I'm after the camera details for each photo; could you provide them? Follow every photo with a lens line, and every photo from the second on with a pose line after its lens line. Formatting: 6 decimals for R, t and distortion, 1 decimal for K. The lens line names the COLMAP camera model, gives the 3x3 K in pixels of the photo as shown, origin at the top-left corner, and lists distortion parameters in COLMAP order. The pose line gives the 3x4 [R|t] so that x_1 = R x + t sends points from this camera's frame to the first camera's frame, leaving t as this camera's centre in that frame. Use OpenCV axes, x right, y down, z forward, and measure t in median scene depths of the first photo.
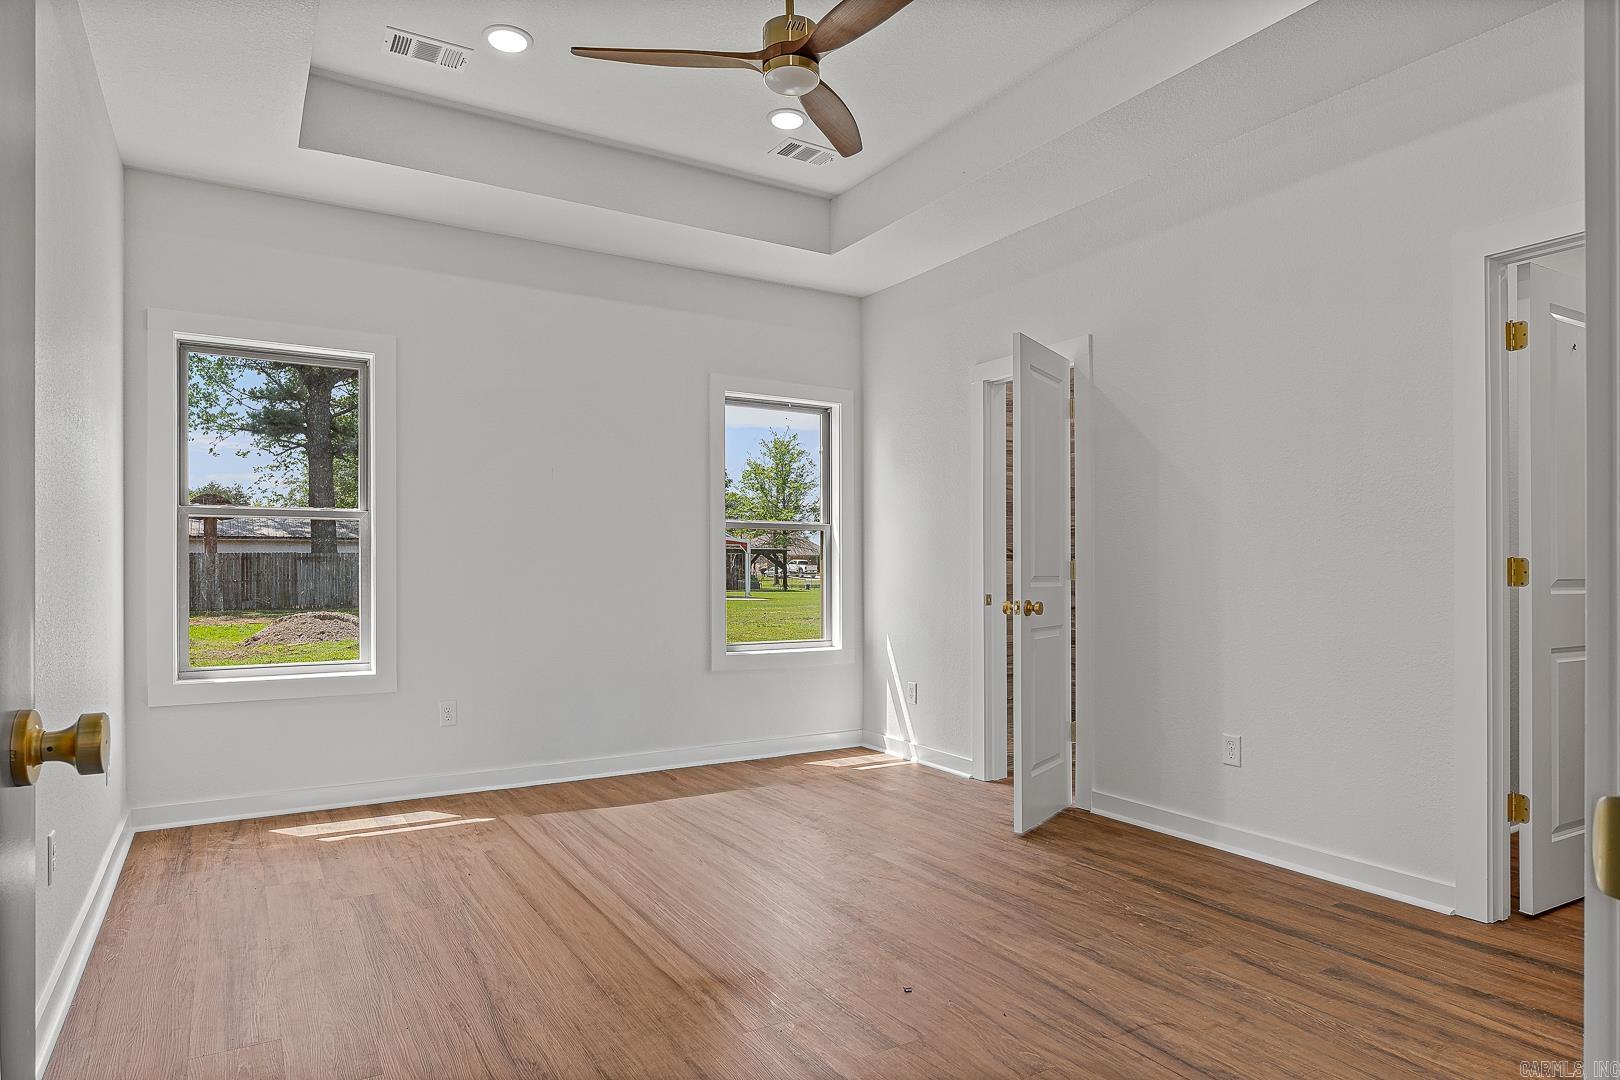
lens RADIAL K [[936.3, 0, 814.0], [0, 936.3, 520.1], [0, 0, 1]] dist [0.000175, -0.000952]
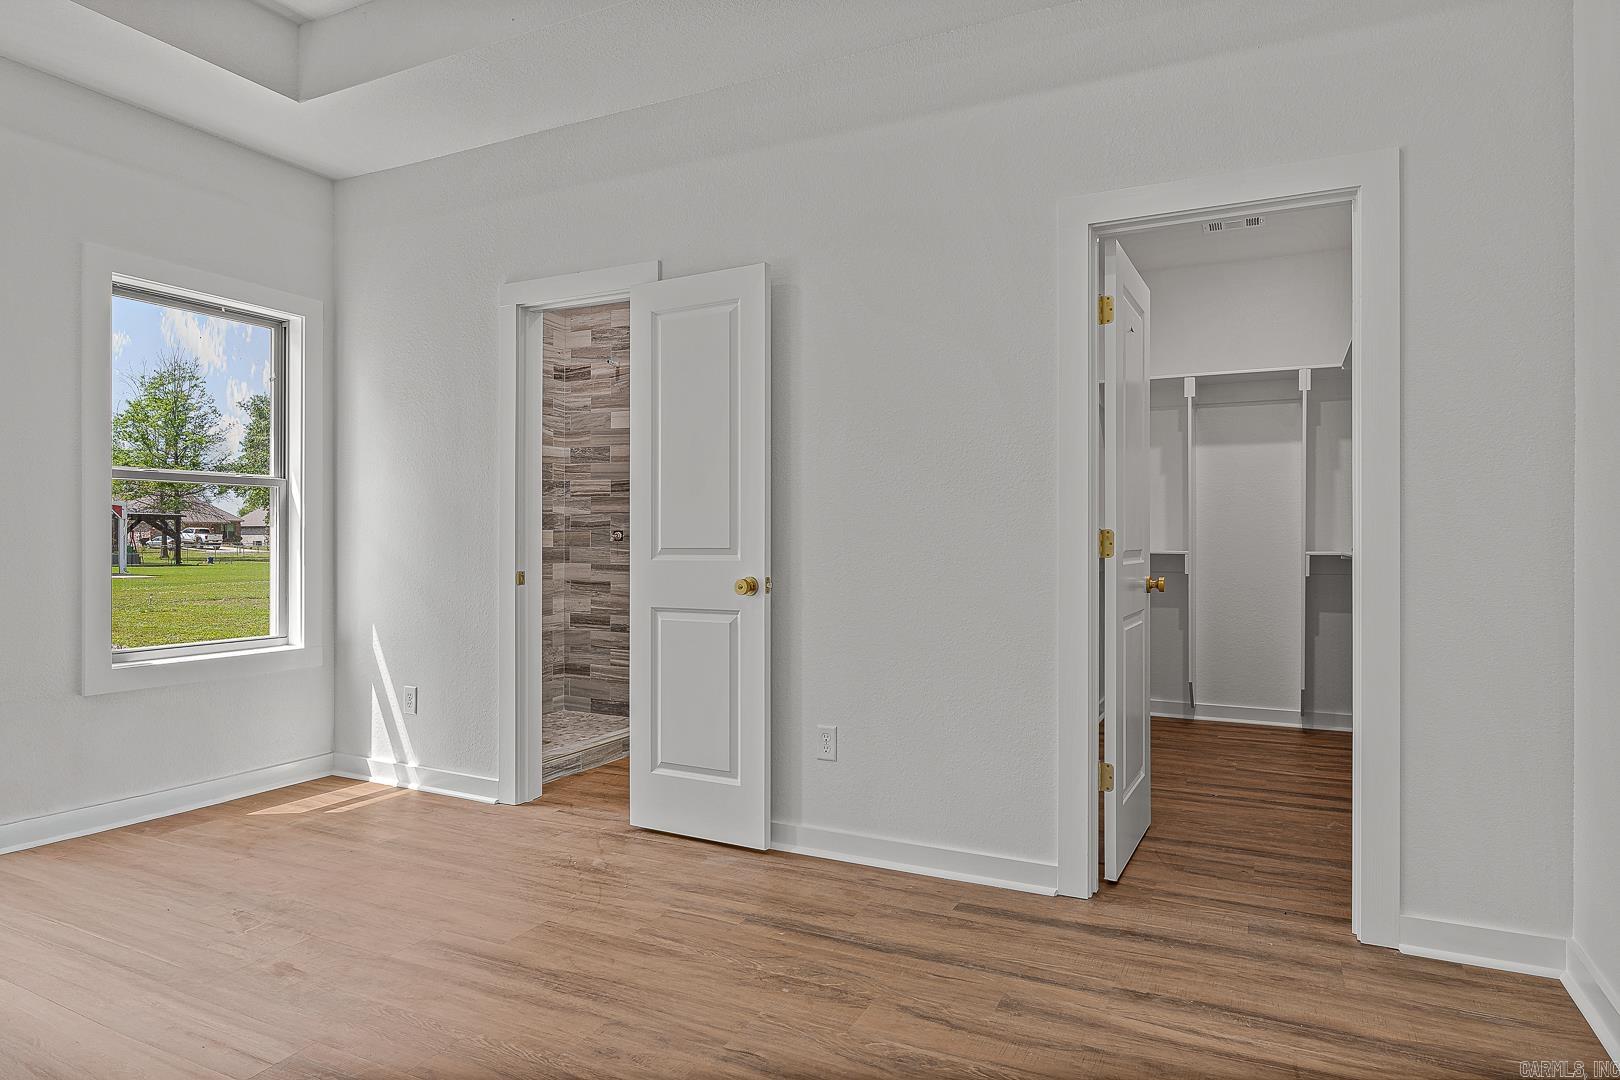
lens RADIAL K [[936.3, 0, 814.0], [0, 936.3, 520.1], [0, 0, 1]] dist [0.000175, -0.000952]
pose [[0.843406, 0.011197, 0.537159, -0.043708], [-0.028506, 0.999307, 0.023929, 0.011607], [-0.536519, -0.035494, 0.843141, 0.247417]]
